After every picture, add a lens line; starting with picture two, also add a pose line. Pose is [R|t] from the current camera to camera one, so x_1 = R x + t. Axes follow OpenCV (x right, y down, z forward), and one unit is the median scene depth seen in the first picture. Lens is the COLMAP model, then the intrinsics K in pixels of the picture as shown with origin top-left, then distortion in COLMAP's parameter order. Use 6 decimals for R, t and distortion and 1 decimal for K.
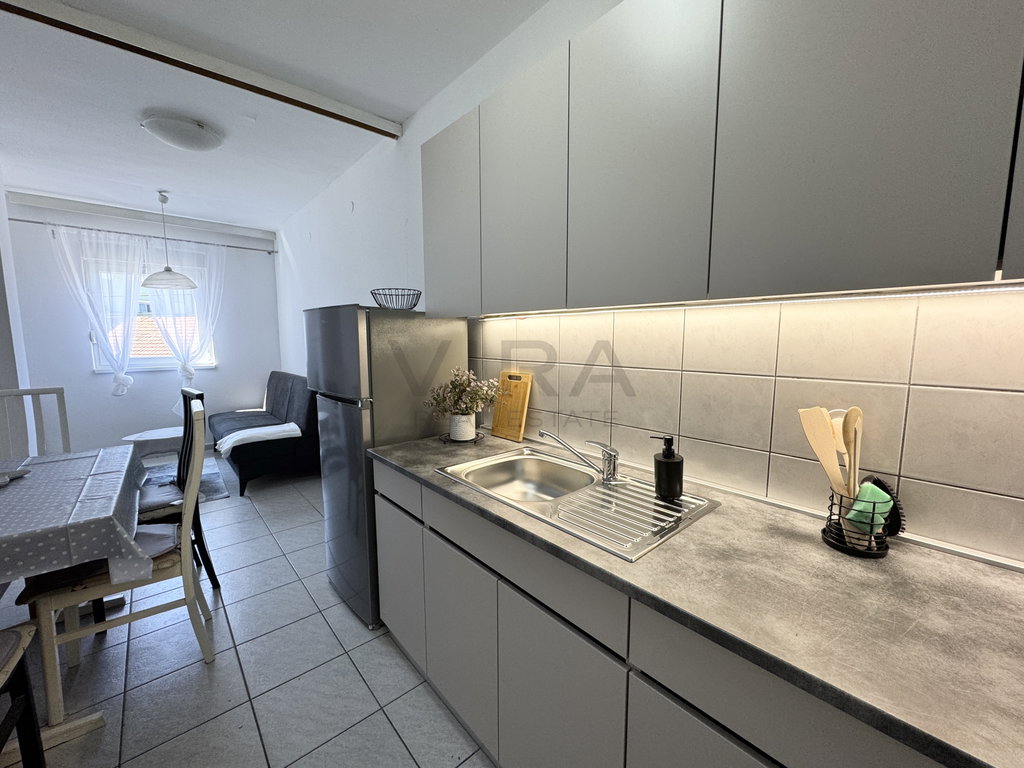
lens RADIAL K [[407.3, 0, 507.7], [0, 407.3, 381.9], [0, 0, 1]] dist [-0.002370, -0.000770]
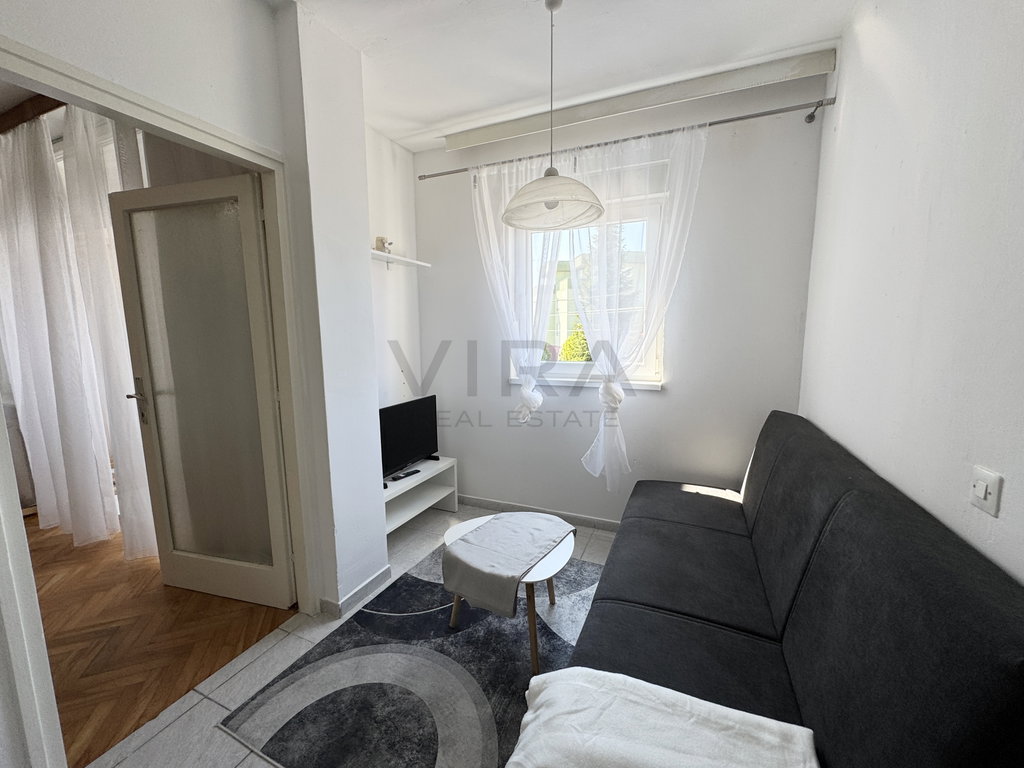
lens RADIAL K [[407.3, 0, 506.6], [0, 407.3, 383.4], [0, 0, 1]] dist [-0.002370, -0.000770]
pose [[0.440231, 0.120956, -0.889700, -0.370956], [-0.090663, 0.991809, 0.089977, -0.077465], [0.893296, 0.041052, 0.447591, 0.635219]]
